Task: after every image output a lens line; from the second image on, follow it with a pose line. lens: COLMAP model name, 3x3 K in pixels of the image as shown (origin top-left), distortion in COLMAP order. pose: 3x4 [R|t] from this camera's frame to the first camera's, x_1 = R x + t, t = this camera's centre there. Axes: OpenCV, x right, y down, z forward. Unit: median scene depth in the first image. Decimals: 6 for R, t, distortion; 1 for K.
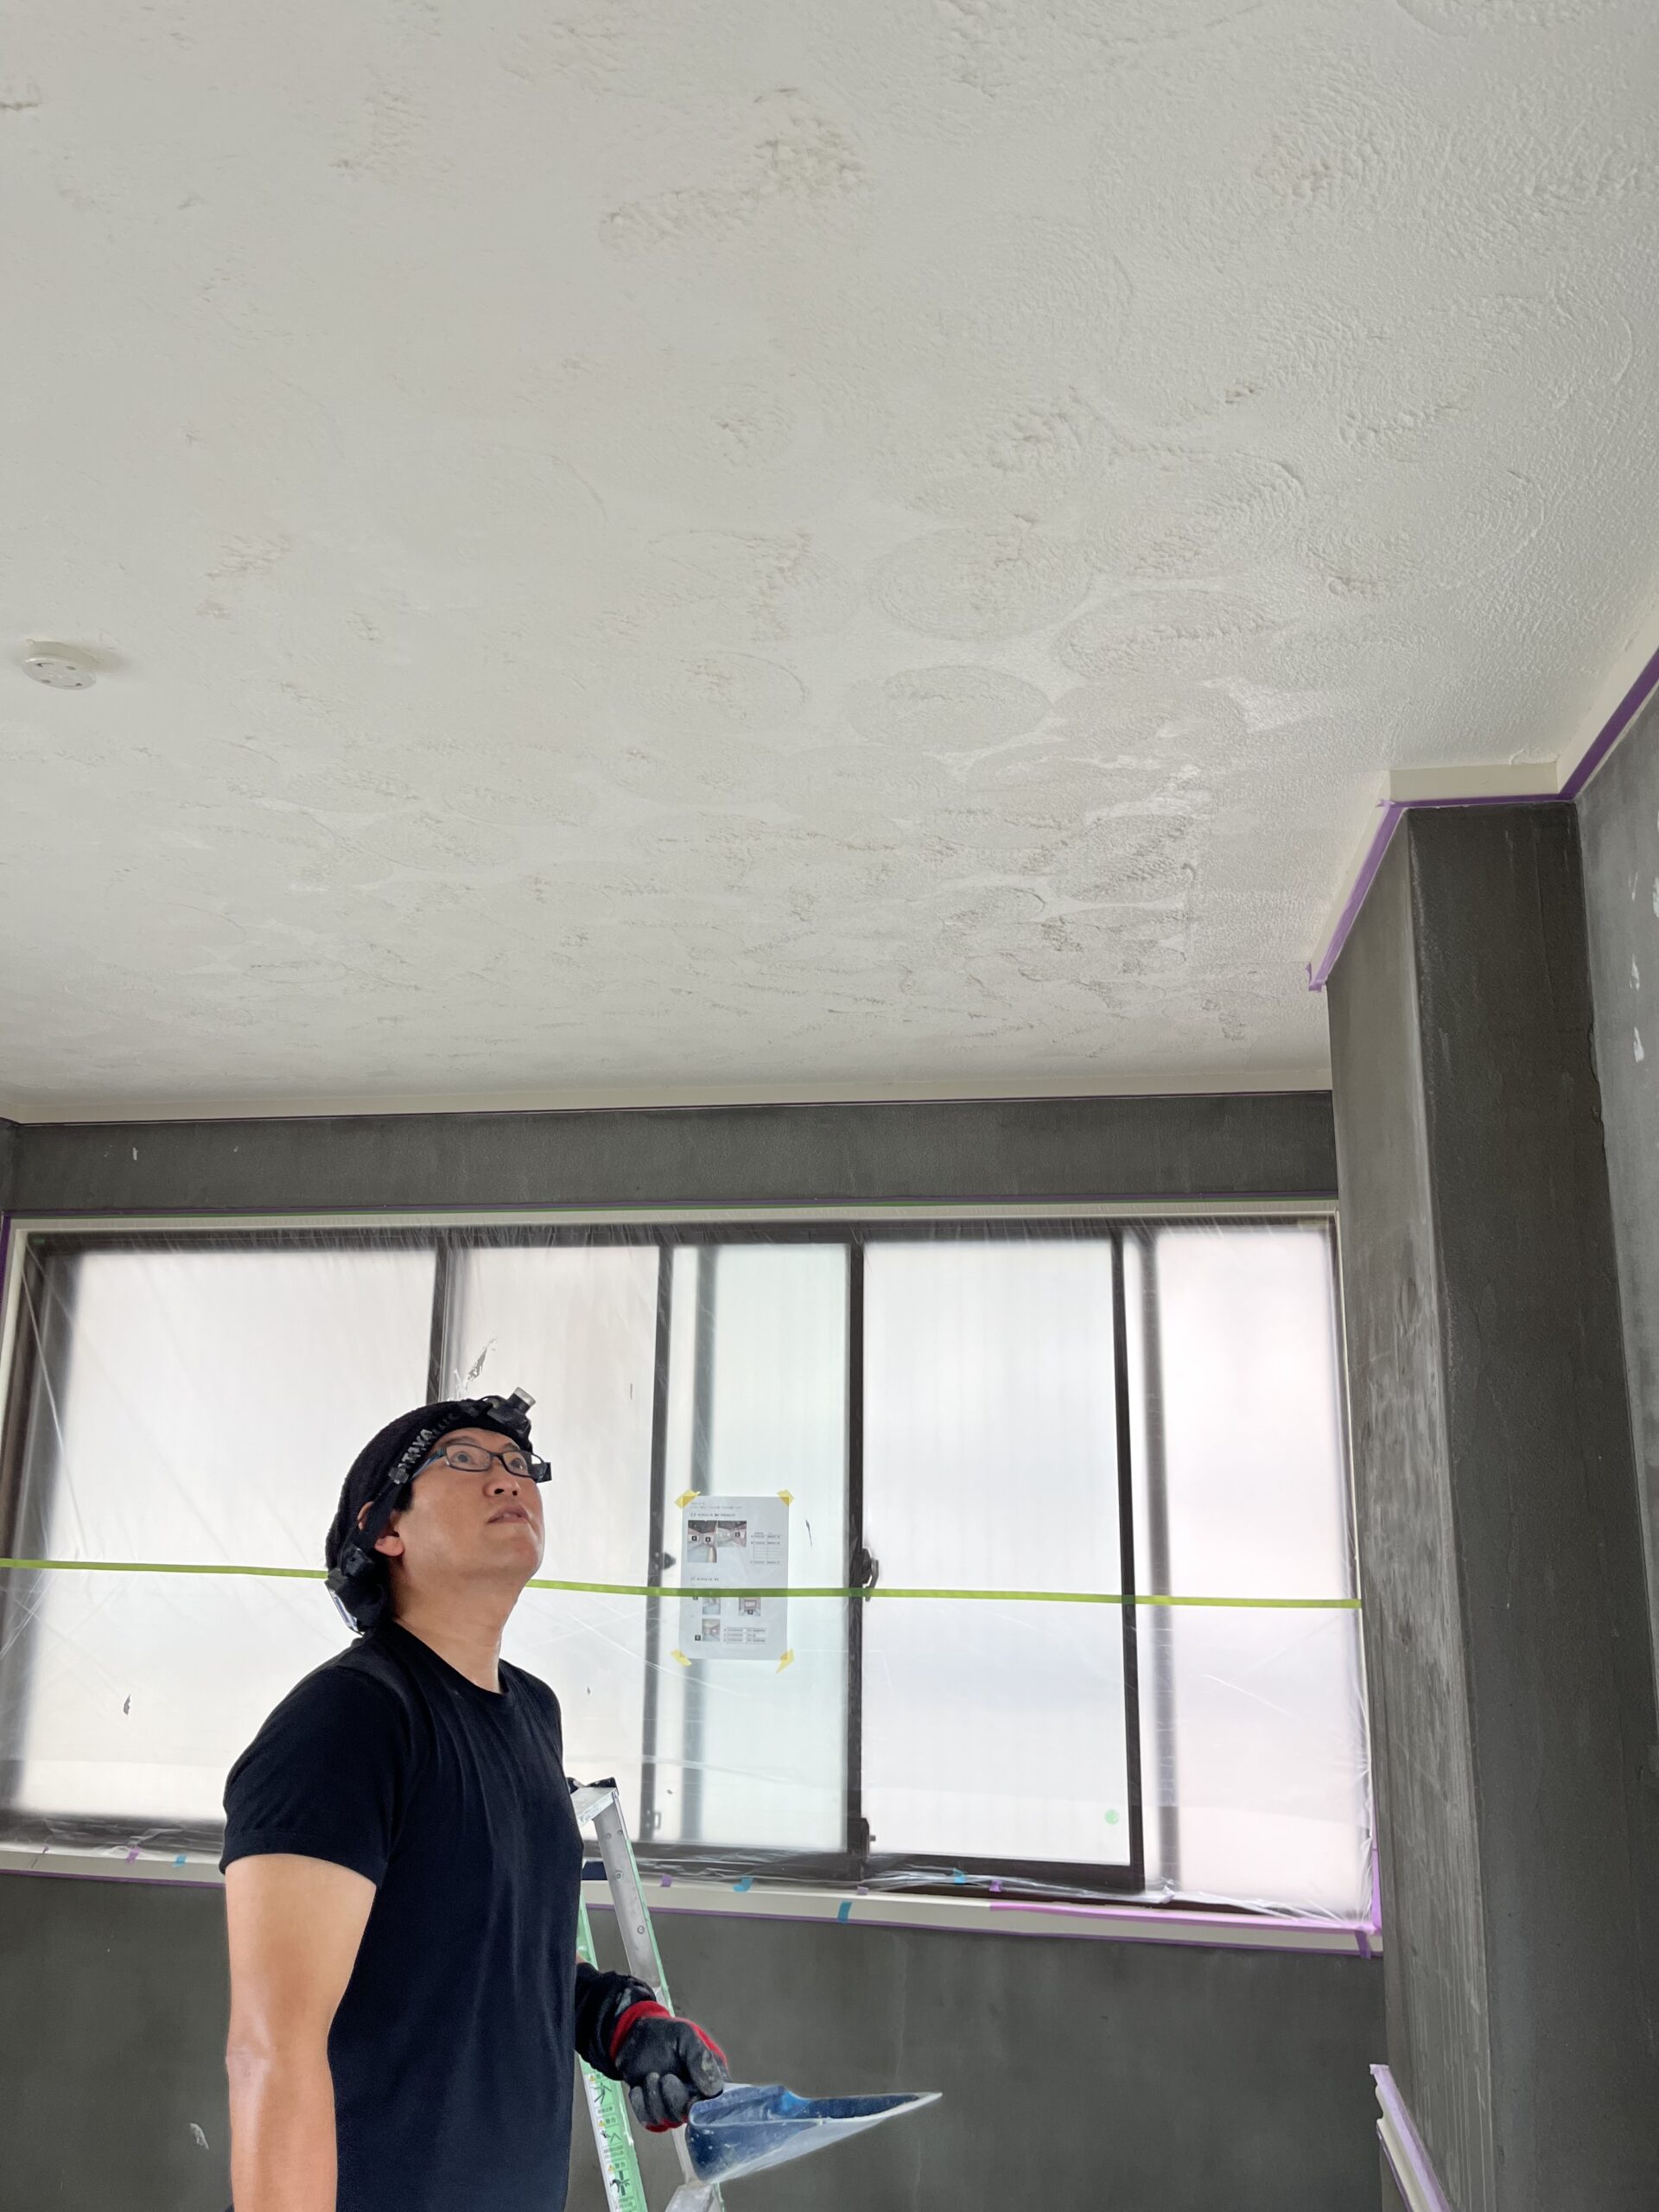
lens RADIAL K [[1660.5, 0, 829.5], [0, 1660.5, 1102.2], [0, 0, 1]] dist [0.005894, 0.000750]
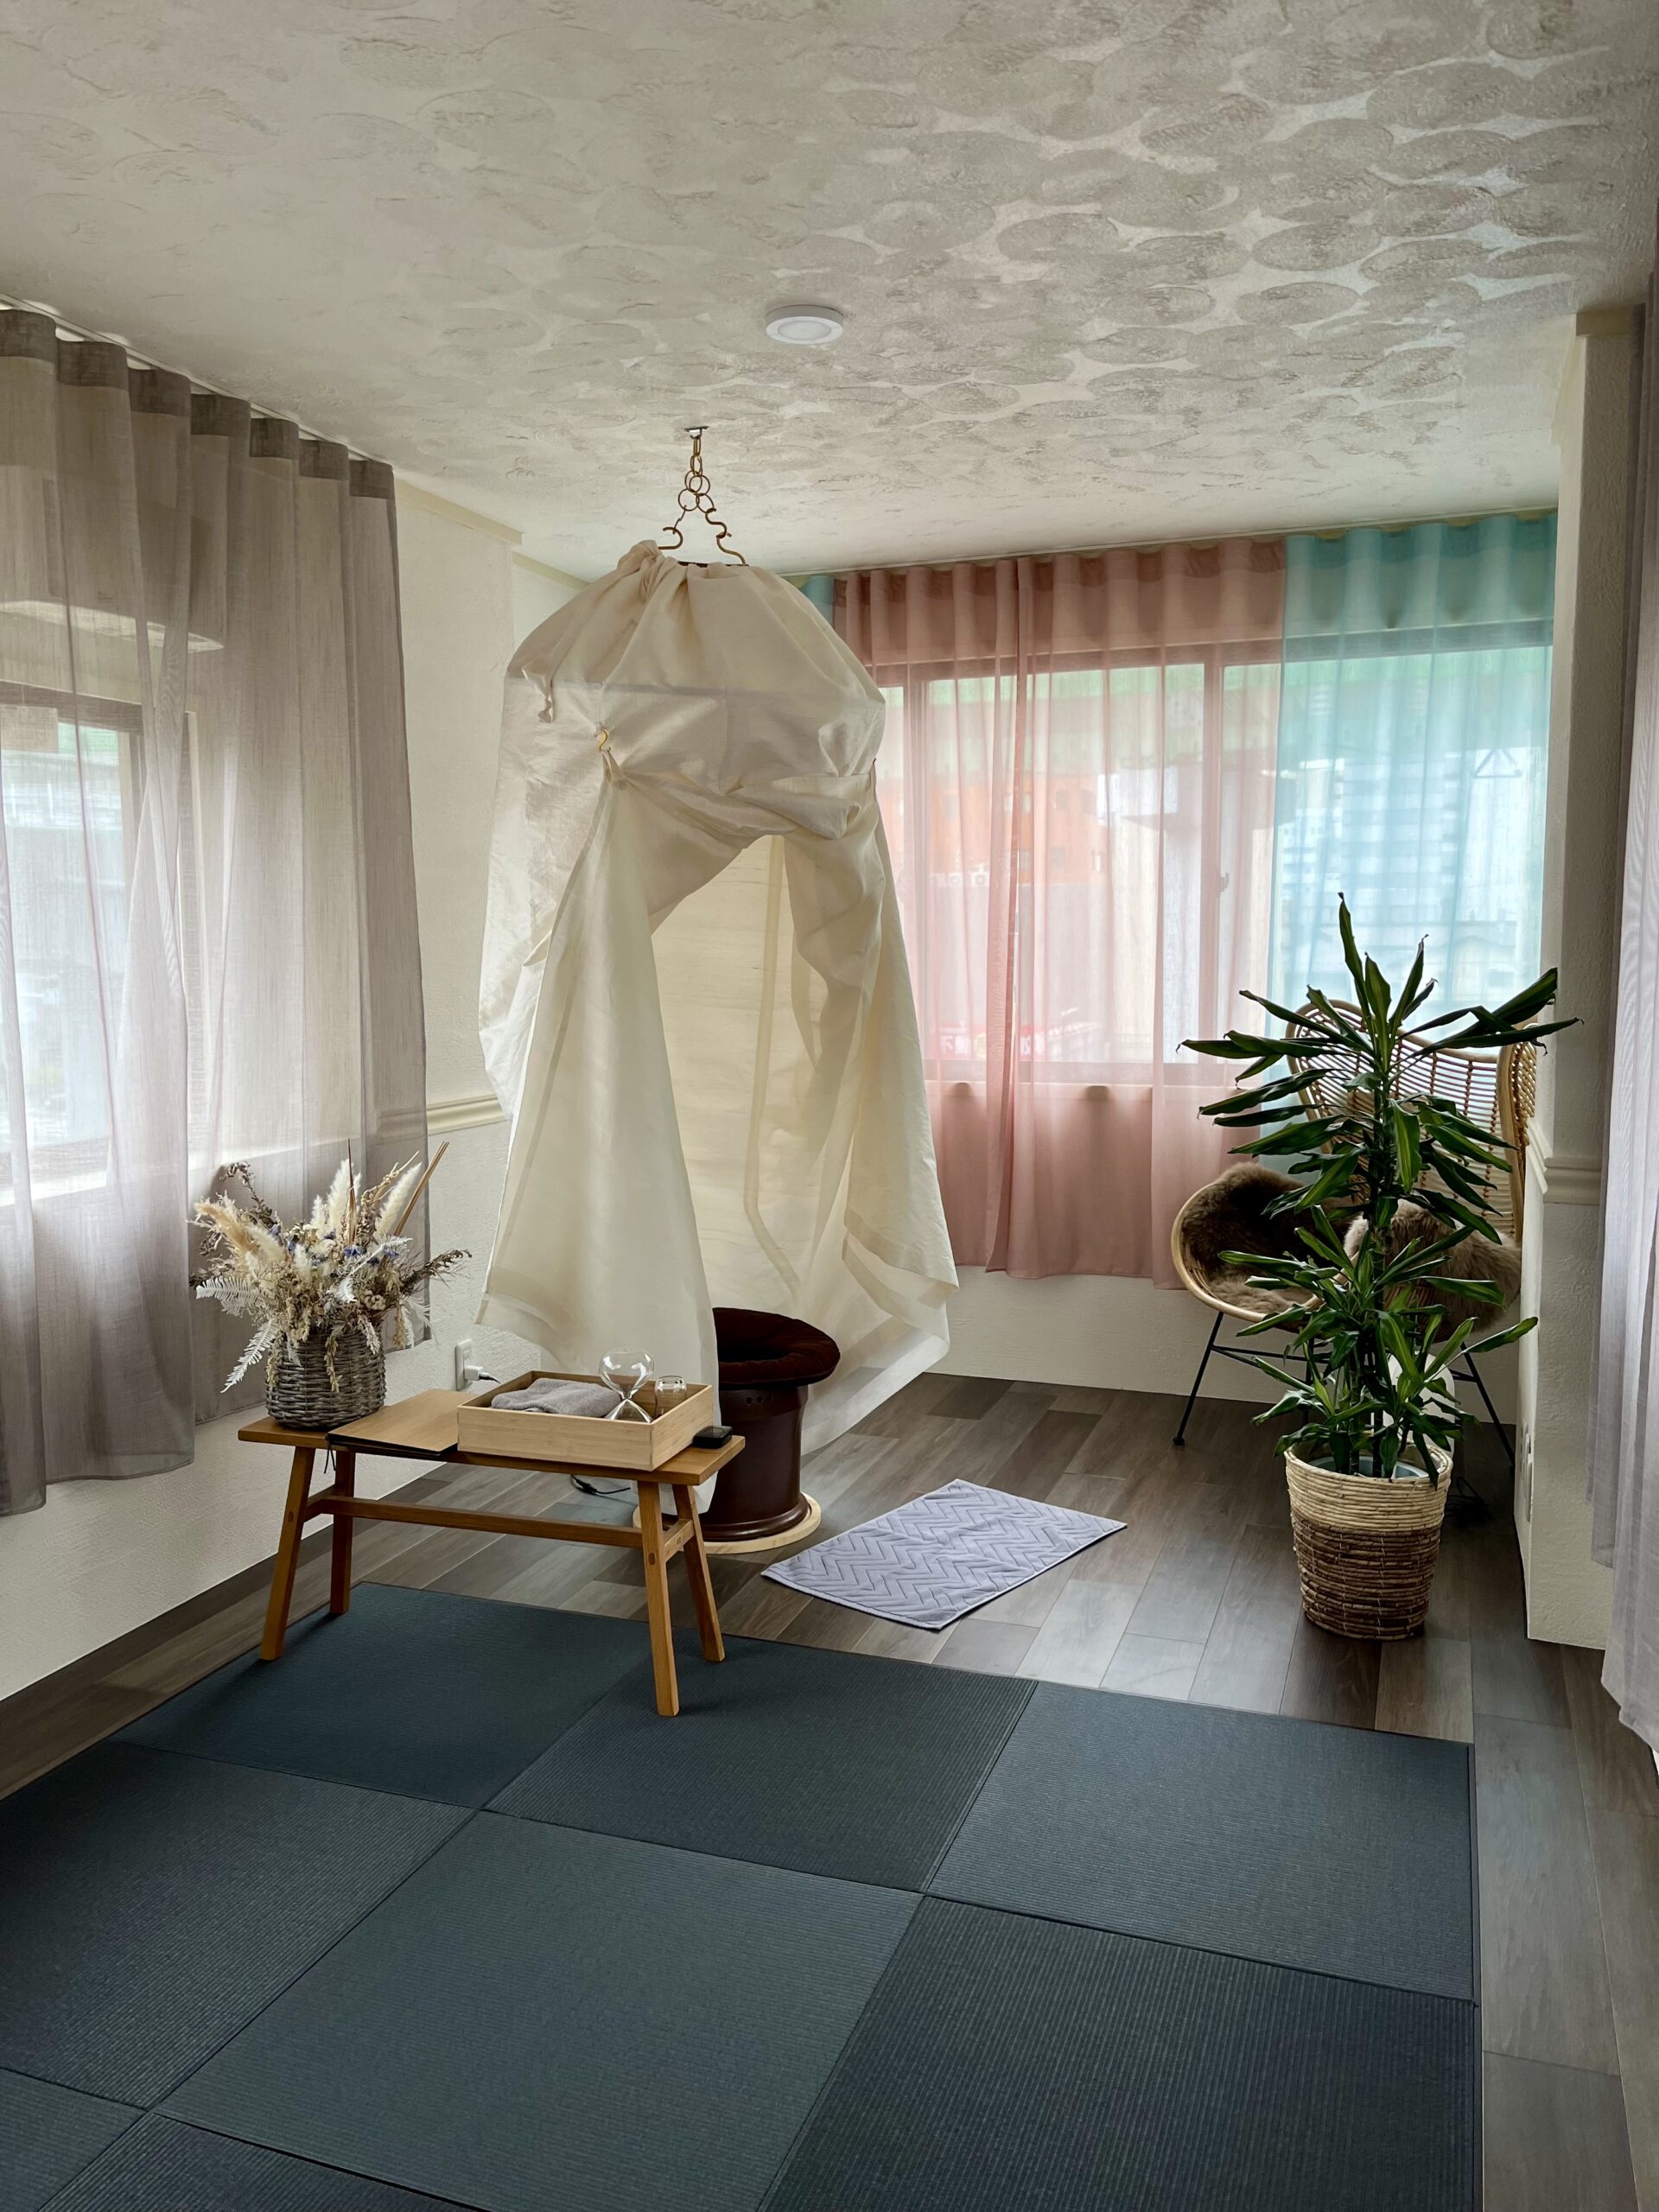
lens RADIAL K [[1660.5, 0, 827.7], [0, 1660.5, 1109.7], [0, 0, 1]] dist [0.005894, 0.000750]
pose [[0.982281, 0.001265, -0.187409, -0.071121], [0.056458, 0.951526, 0.302341, 0.008037], [0.178707, -0.307565, 0.934595, -0.823872]]
